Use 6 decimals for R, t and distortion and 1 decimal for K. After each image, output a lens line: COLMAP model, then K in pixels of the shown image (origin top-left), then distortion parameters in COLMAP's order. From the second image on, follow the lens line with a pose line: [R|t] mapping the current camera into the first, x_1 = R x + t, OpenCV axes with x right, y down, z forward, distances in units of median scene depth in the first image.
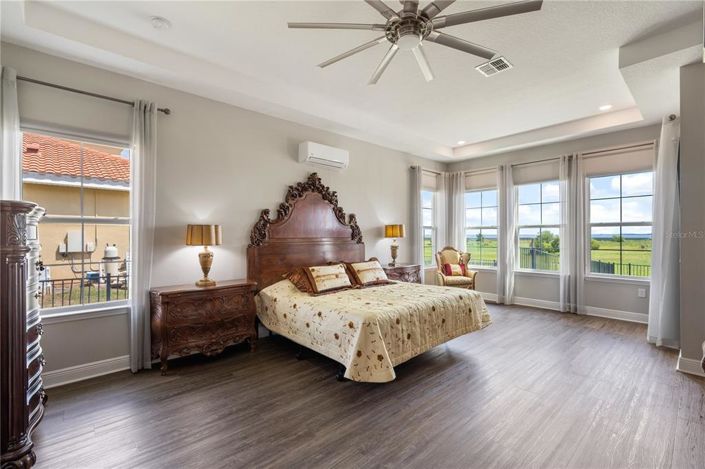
lens RADIAL K [[316.2, 0, 350.4], [0, 316.2, 236.0], [0, 0, 1]] dist [0.001182, 0.000269]
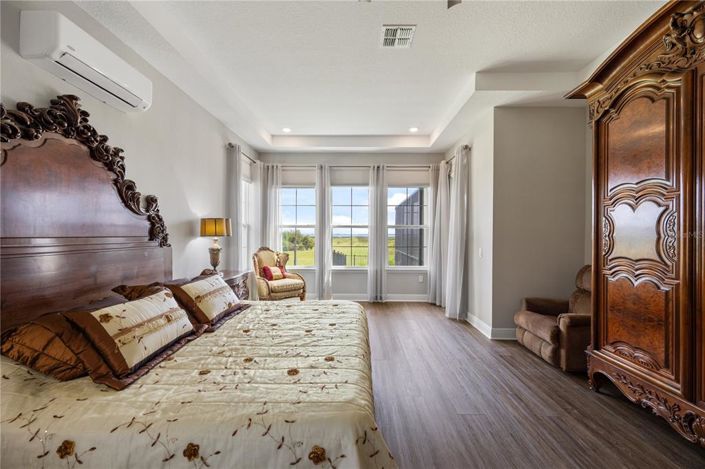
lens RADIAL K [[280.4, 0, 355.7], [0, 280.4, 236.3], [0, 0, 1]] dist [0.000257, 0.000376]
pose [[0.676219, 0.002060, 0.736698, -0.118350], [-0.006595, 0.999973, 0.003257, 0.000302], [-0.736671, -0.007061, 0.676214, 0.370860]]
